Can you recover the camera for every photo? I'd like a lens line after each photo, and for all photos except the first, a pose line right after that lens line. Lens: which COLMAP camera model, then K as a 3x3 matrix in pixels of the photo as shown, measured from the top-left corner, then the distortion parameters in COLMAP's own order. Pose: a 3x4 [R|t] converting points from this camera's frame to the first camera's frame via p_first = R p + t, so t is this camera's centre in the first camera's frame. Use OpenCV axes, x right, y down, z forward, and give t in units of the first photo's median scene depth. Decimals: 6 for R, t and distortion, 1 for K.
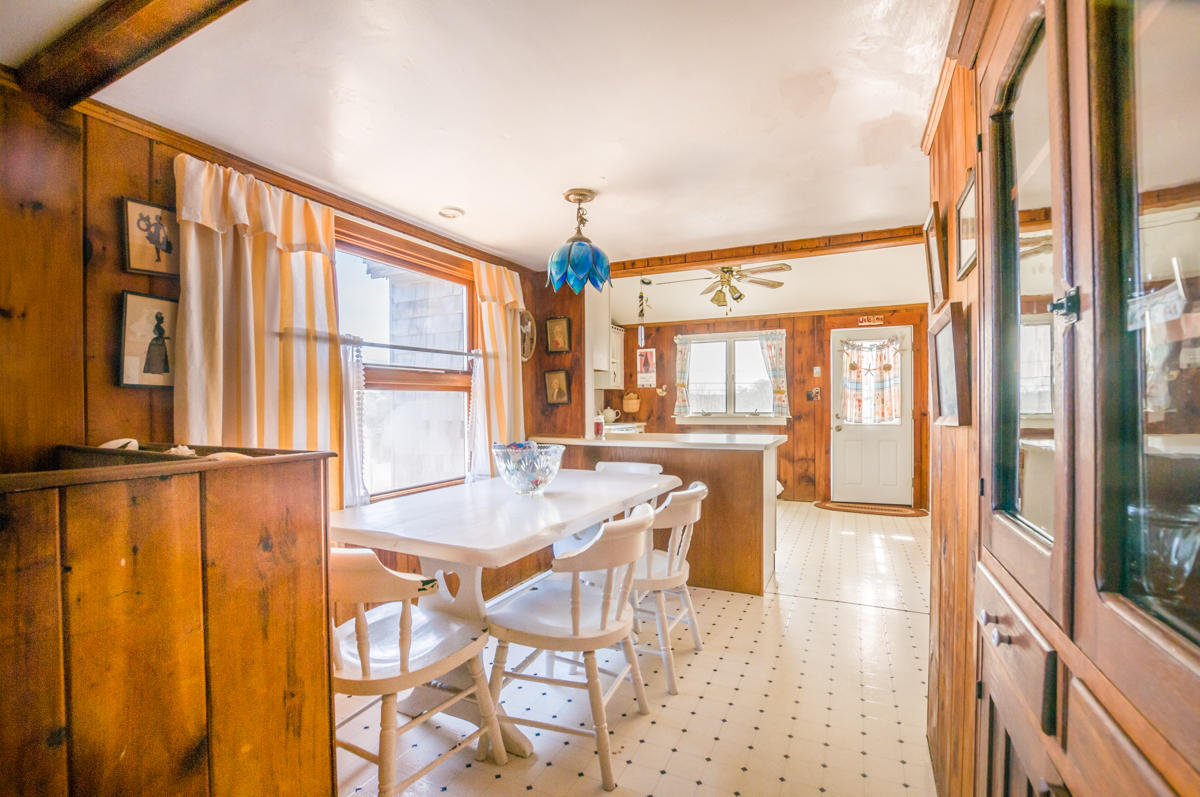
lens RADIAL K [[519.8, 0, 594.1], [0, 519.8, 404.4], [0, 0, 1]] dist [-0.001265, 0.000011]
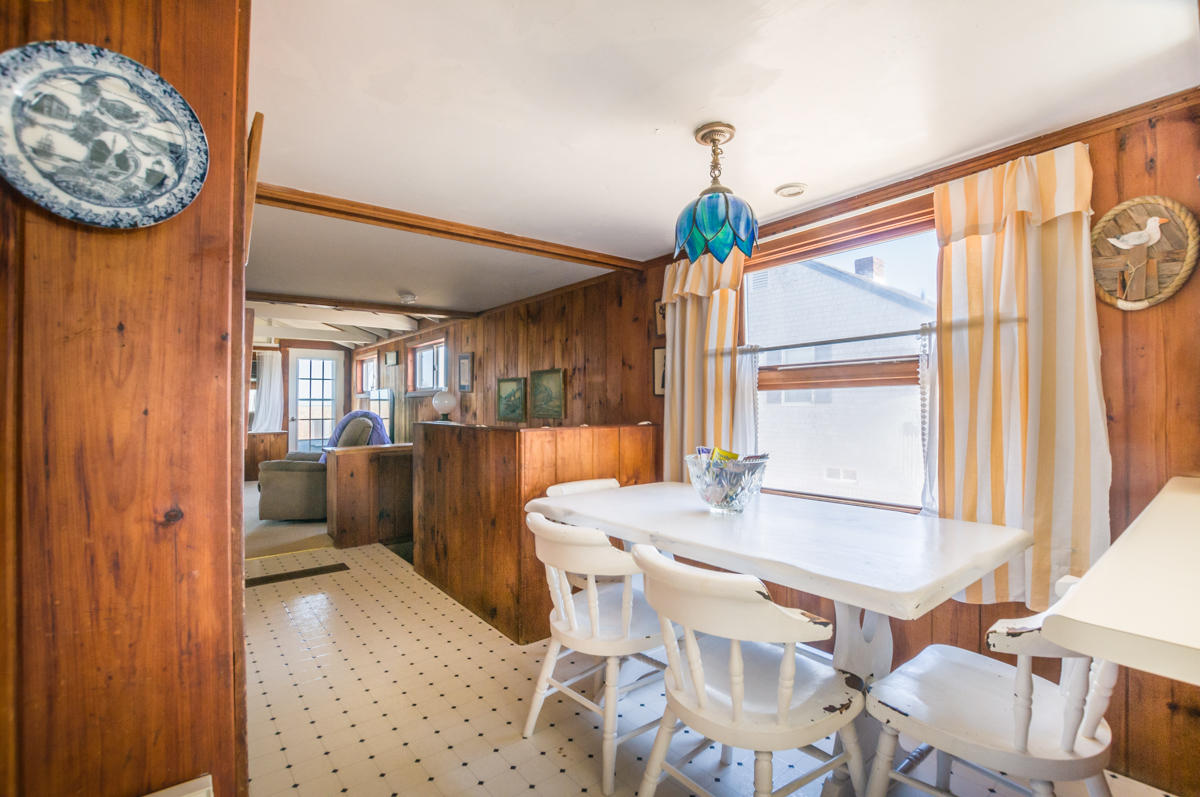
lens RADIAL K [[519.8, 0, 595.3], [0, 519.8, 405.5], [0, 0, 1]] dist [-0.001265, 0.000011]
pose [[-0.414349, 0.004632, -0.910106, 0.790036], [0.006378, 0.999977, 0.002186, -0.001204], [0.910096, -0.004899, -0.414369, 1.225035]]
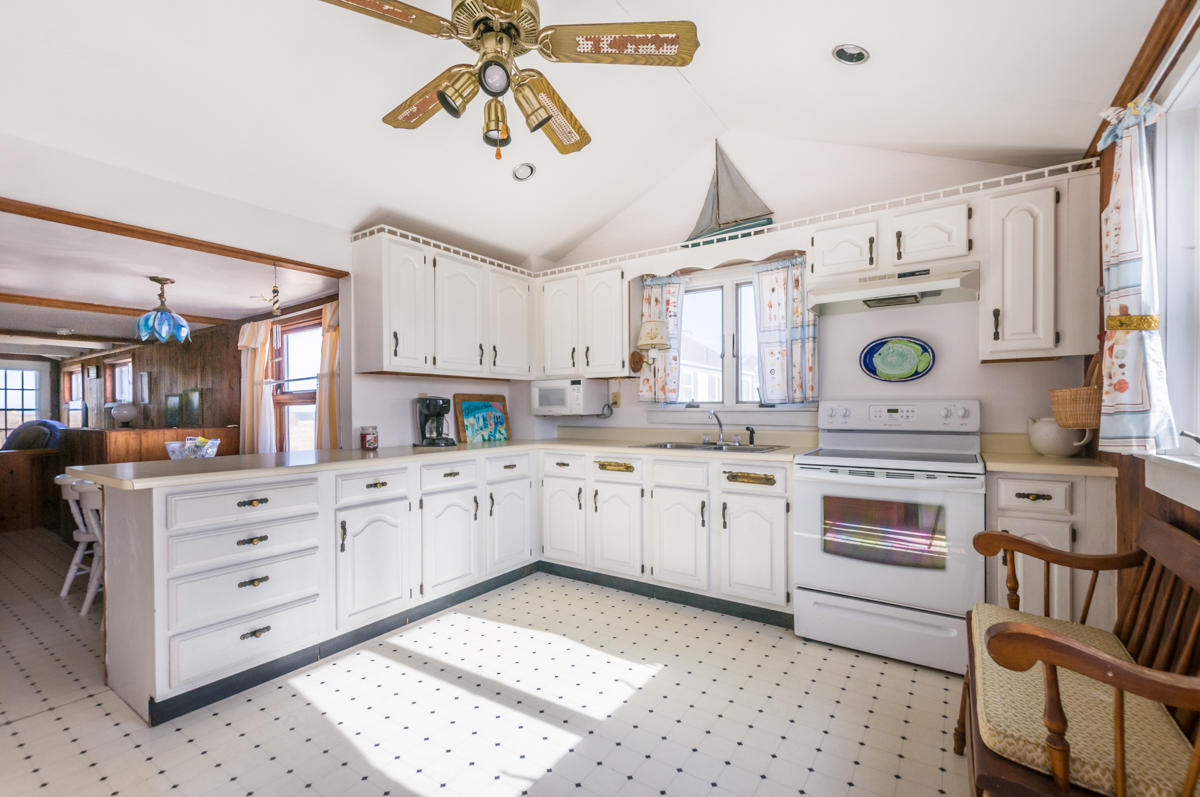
lens RADIAL K [[519.8, 0, 598.2], [0, 519.8, 407.1], [0, 0, 1]] dist [-0.001265, 0.000011]
pose [[-0.139005, -0.003160, -0.990287, 1.434695], [0.010438, 0.999935, -0.004656, -0.003455], [0.990237, -0.010984, -0.138963, 2.698571]]
